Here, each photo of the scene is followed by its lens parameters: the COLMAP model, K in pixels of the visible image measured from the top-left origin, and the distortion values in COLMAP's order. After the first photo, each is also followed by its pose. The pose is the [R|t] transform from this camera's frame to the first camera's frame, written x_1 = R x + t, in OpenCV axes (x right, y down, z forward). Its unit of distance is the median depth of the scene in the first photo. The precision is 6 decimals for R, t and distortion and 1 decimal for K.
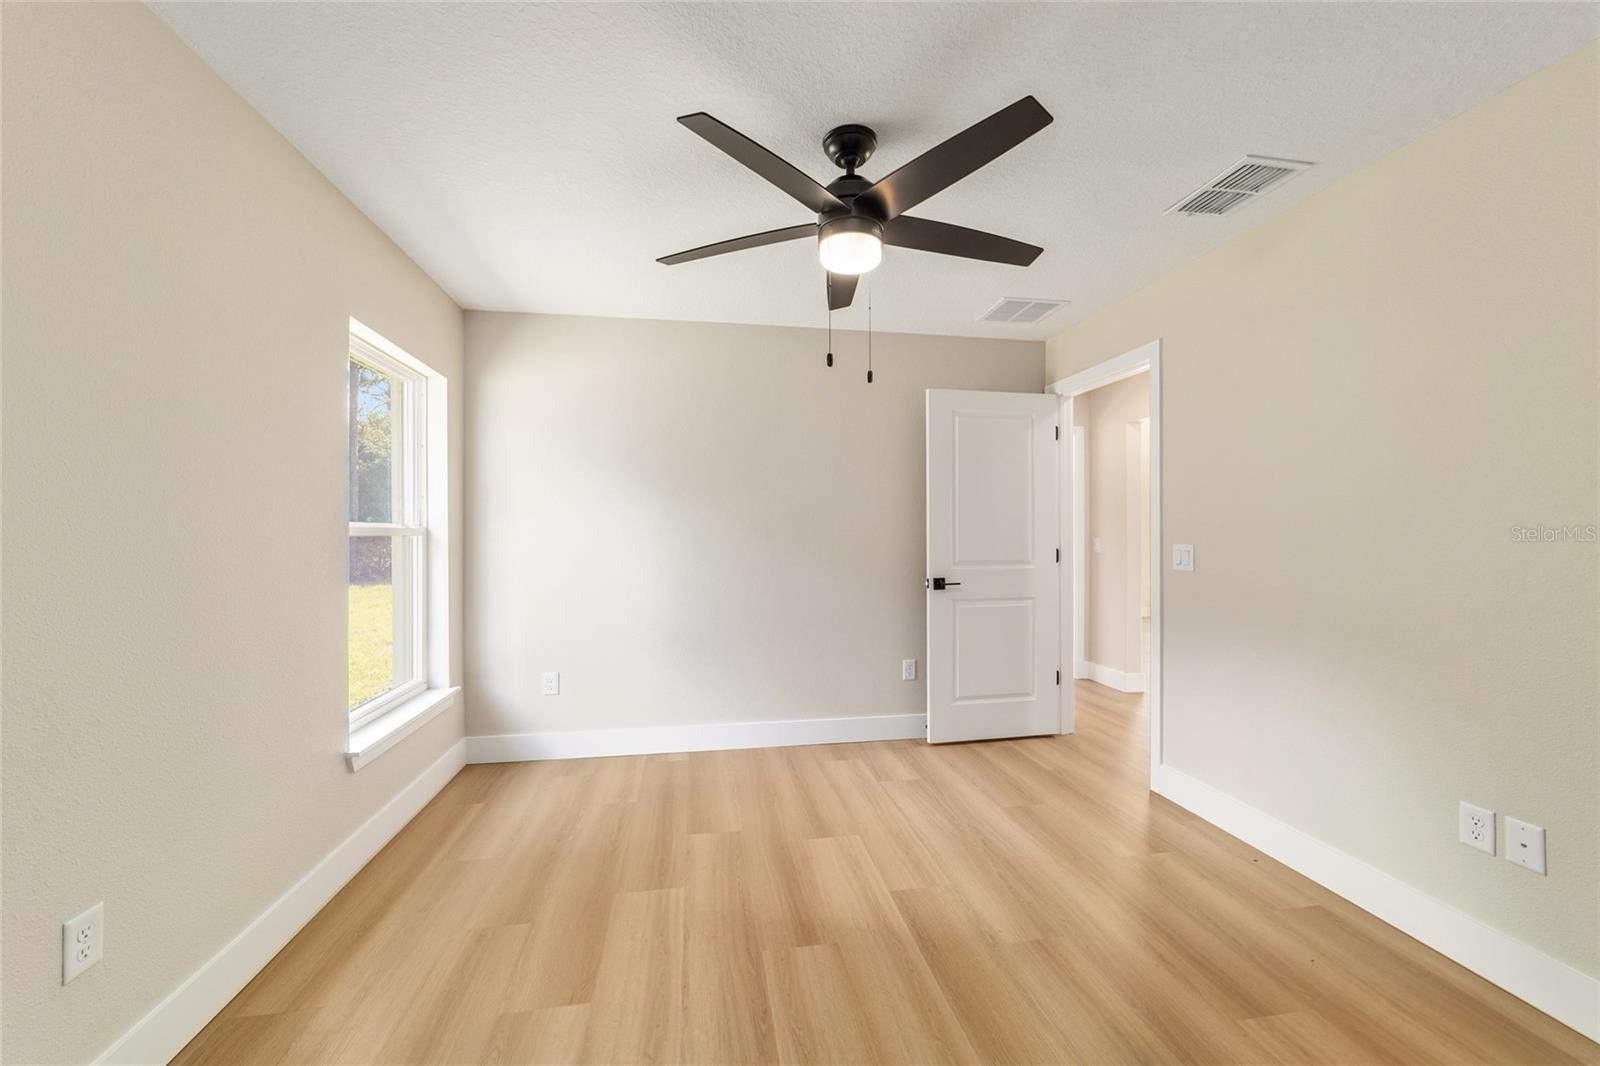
lens RADIAL K [[610.8, 0, 800.0], [0, 610.8, 533.0], [0, 0, 1]] dist [-0.016180, 0.000168]
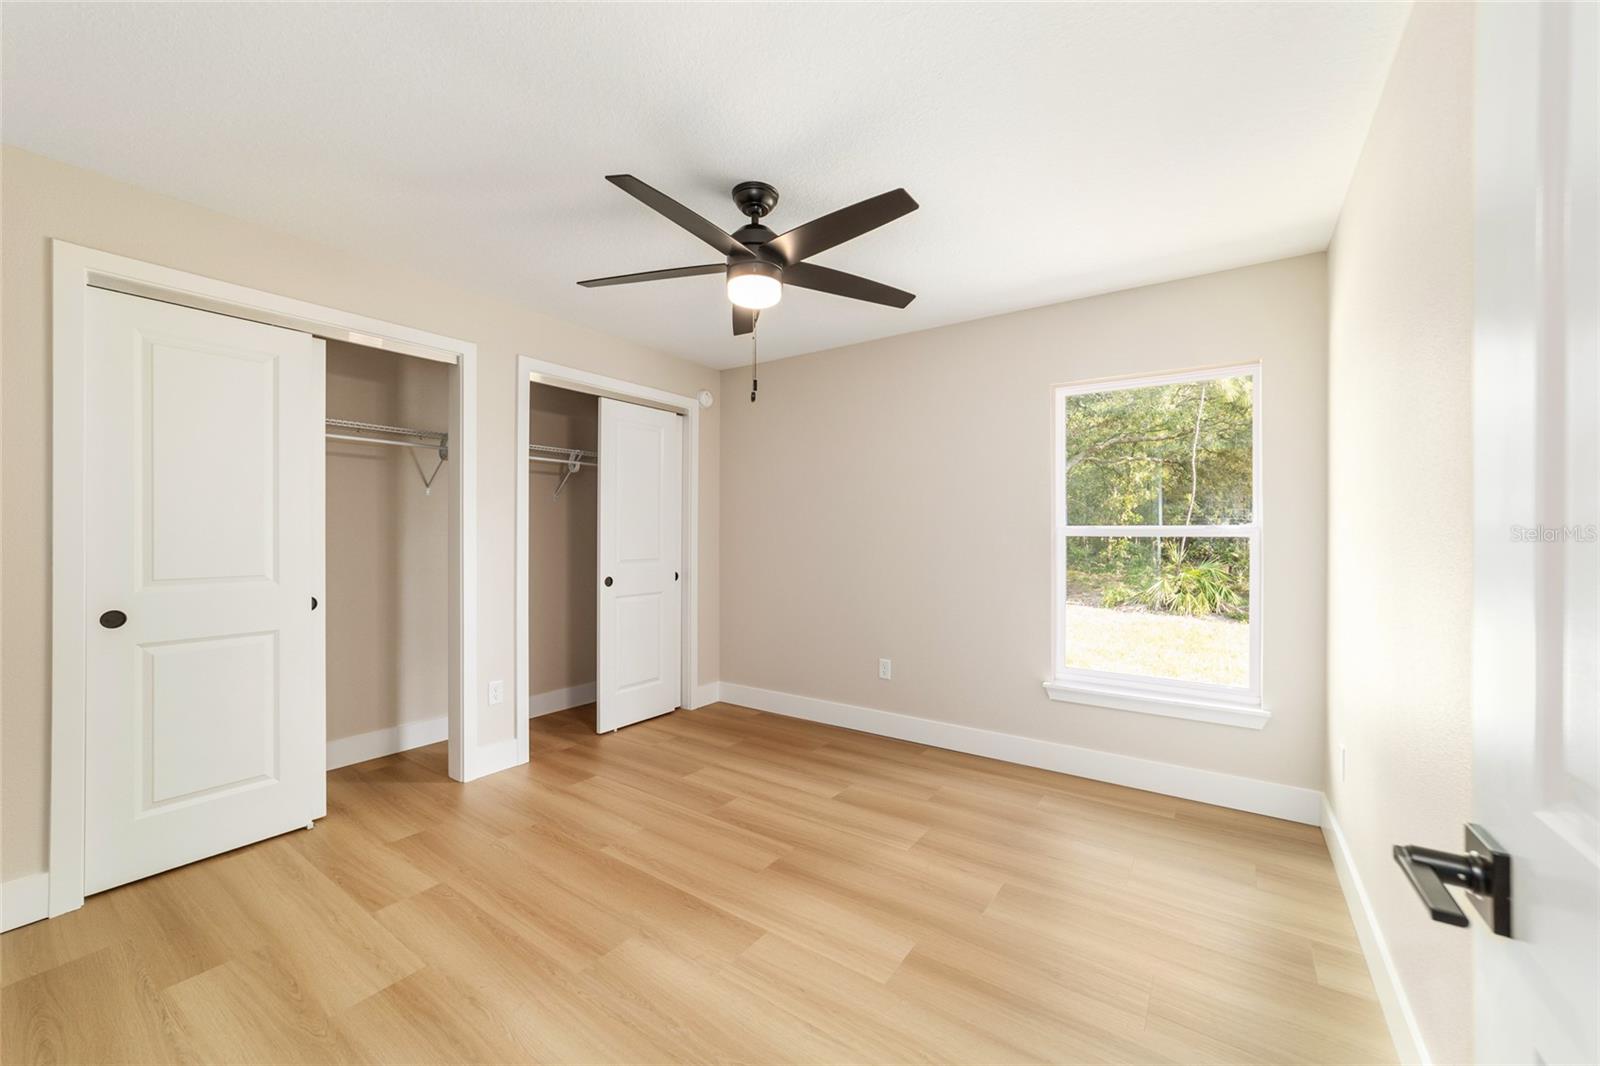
lens RADIAL K [[616.9, 0, 800.0], [0, 616.9, 533.0], [0, 0, 1]] dist [0.000428, 0.000080]
pose [[-0.697494, -0.000669, -0.716590, 0.865587], [-0.003343, 0.999992, 0.002321, -0.001177], [0.716583, 0.004015, -0.697491, 1.880252]]
